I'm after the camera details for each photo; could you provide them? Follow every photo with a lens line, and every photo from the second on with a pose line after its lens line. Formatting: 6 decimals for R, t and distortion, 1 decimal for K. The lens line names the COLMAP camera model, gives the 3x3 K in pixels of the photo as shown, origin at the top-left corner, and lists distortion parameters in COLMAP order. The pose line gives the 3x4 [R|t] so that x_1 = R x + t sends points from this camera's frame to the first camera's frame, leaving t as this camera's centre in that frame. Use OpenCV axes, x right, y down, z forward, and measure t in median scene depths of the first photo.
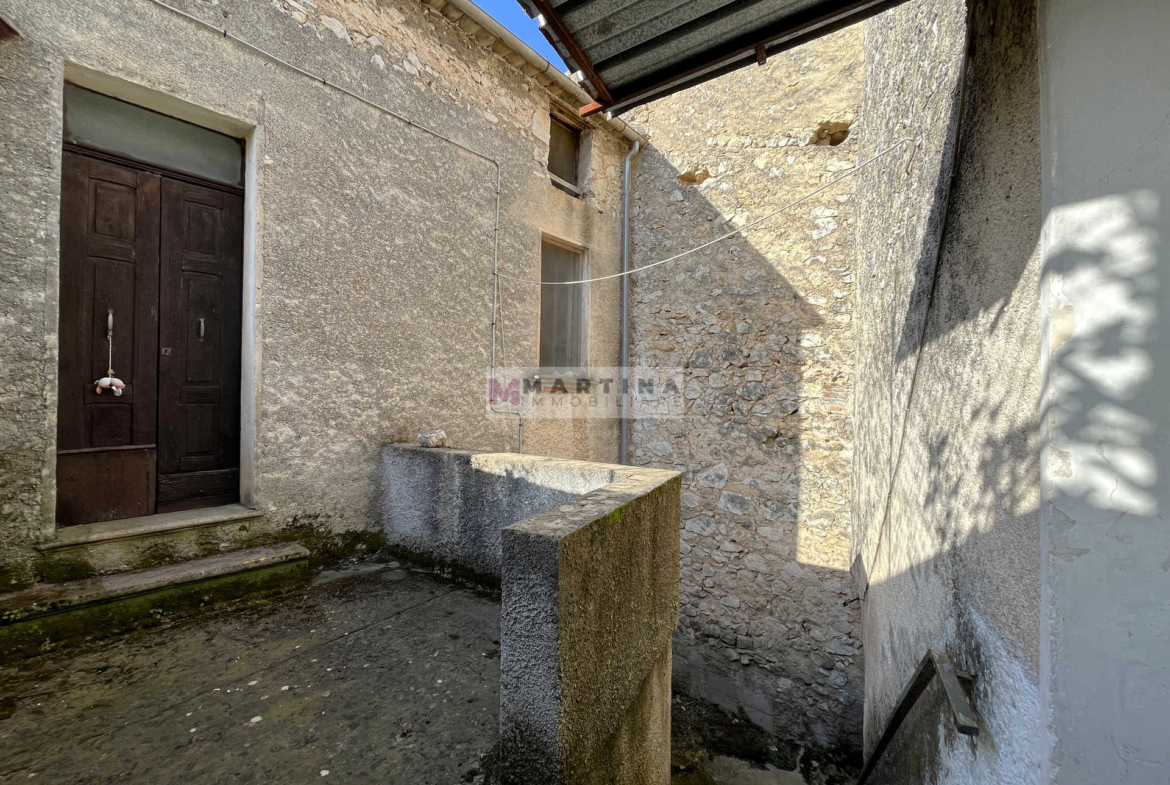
lens RADIAL K [[470.4, 0, 582.9], [0, 470.4, 394.2], [0, 0, 1]] dist [-0.003572, -0.000468]
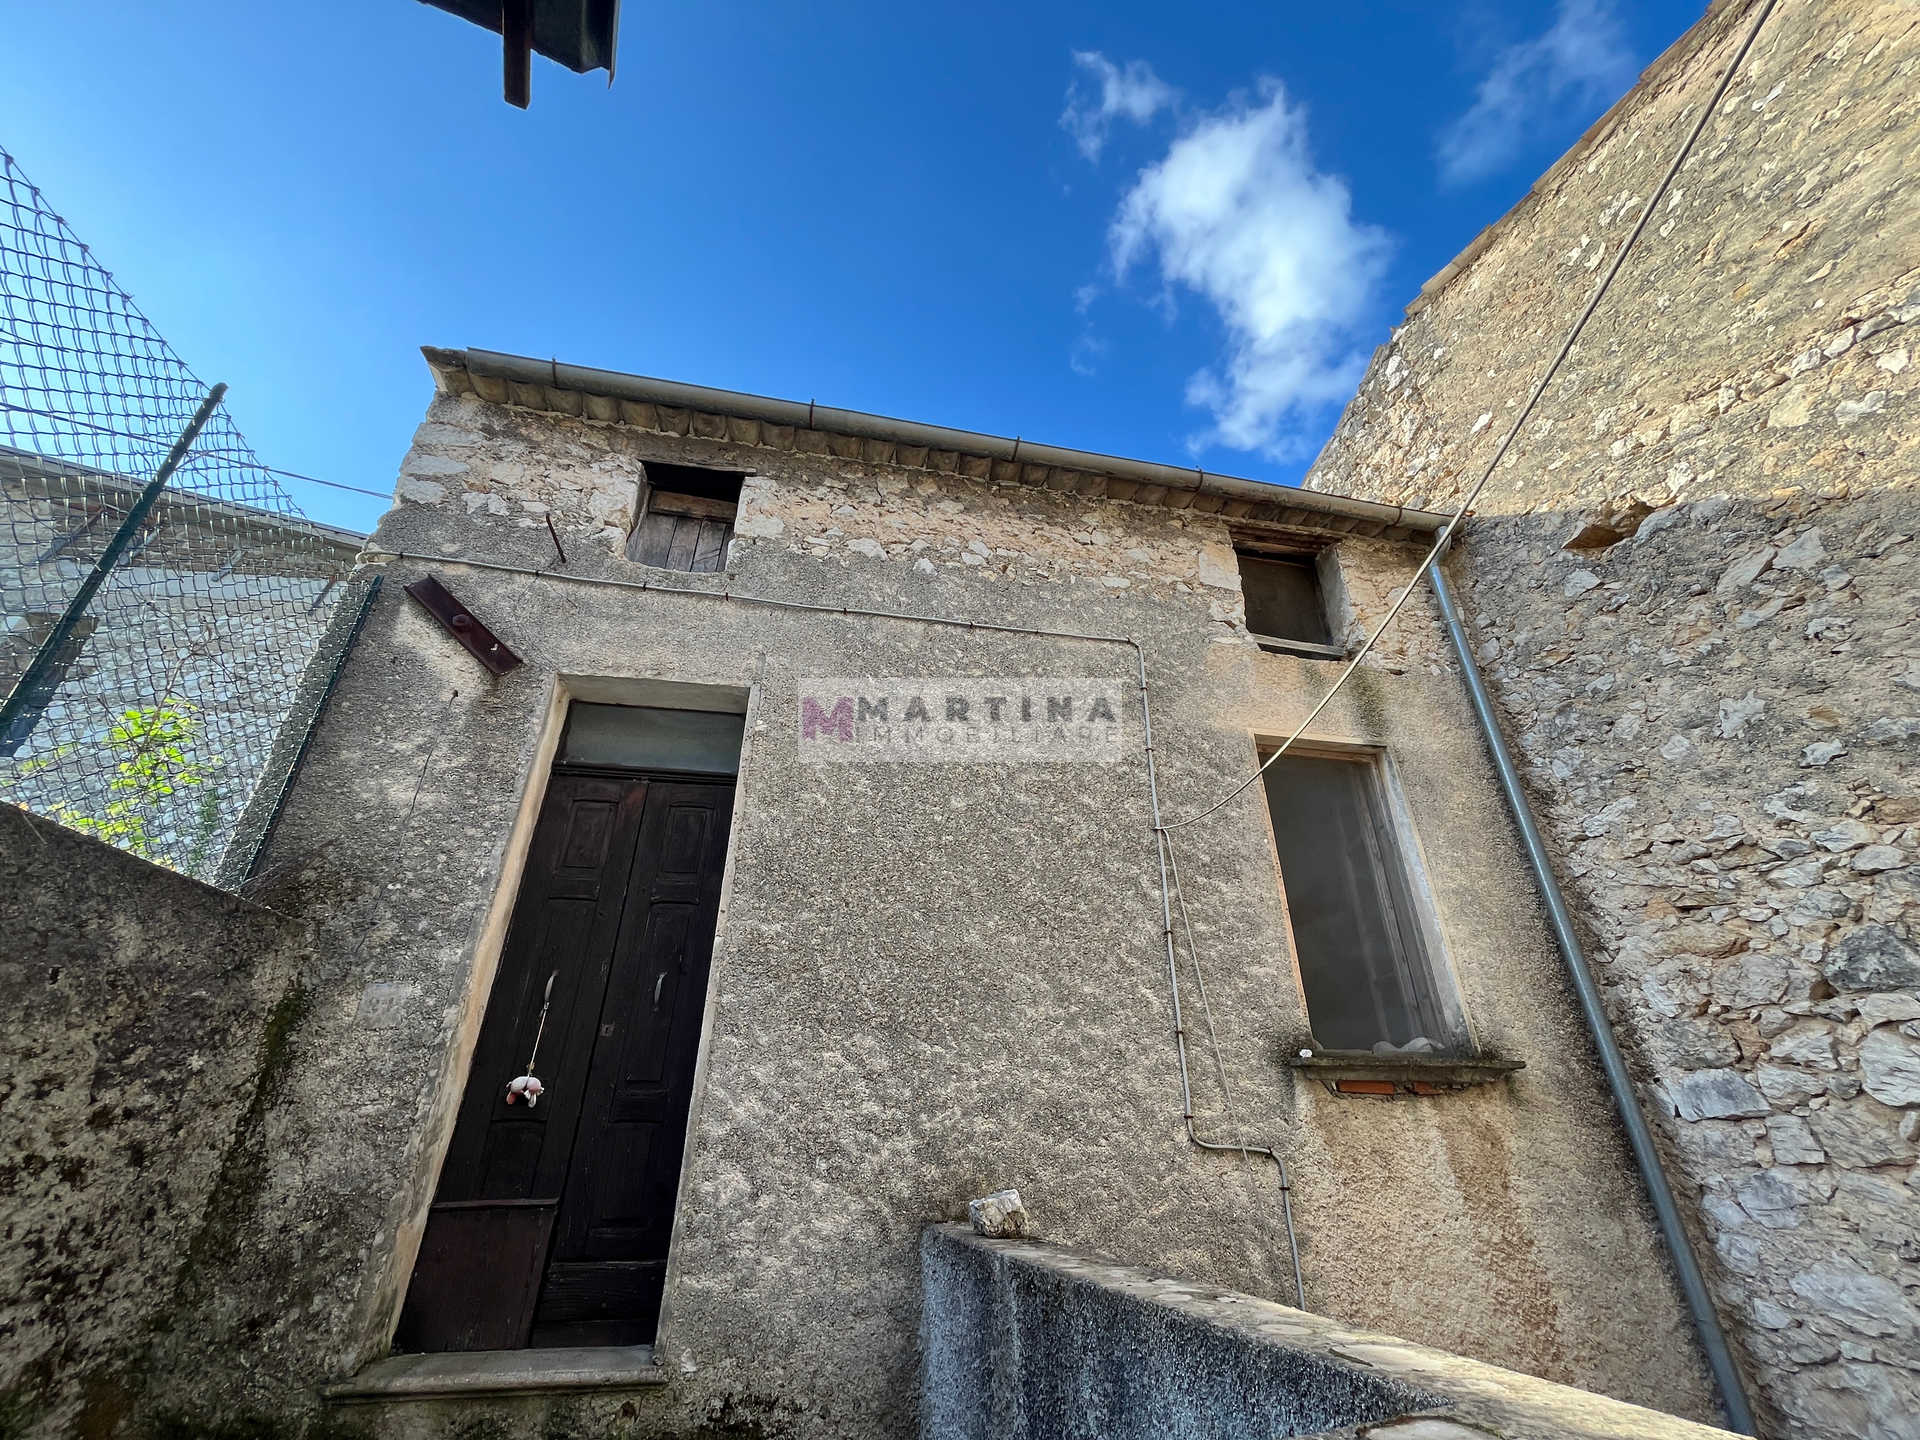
lens RADIAL K [[773.7, 0, 960.9], [0, 773.7, 725.5], [0, 0, 1]] dist [-0.003049, 0.000435]
pose [[0.787429, -0.299263, -0.538885, 0.138786], [0.008620, 0.879499, -0.475822, 0.036414], [0.616345, 0.370031, 0.695123, 0.306005]]
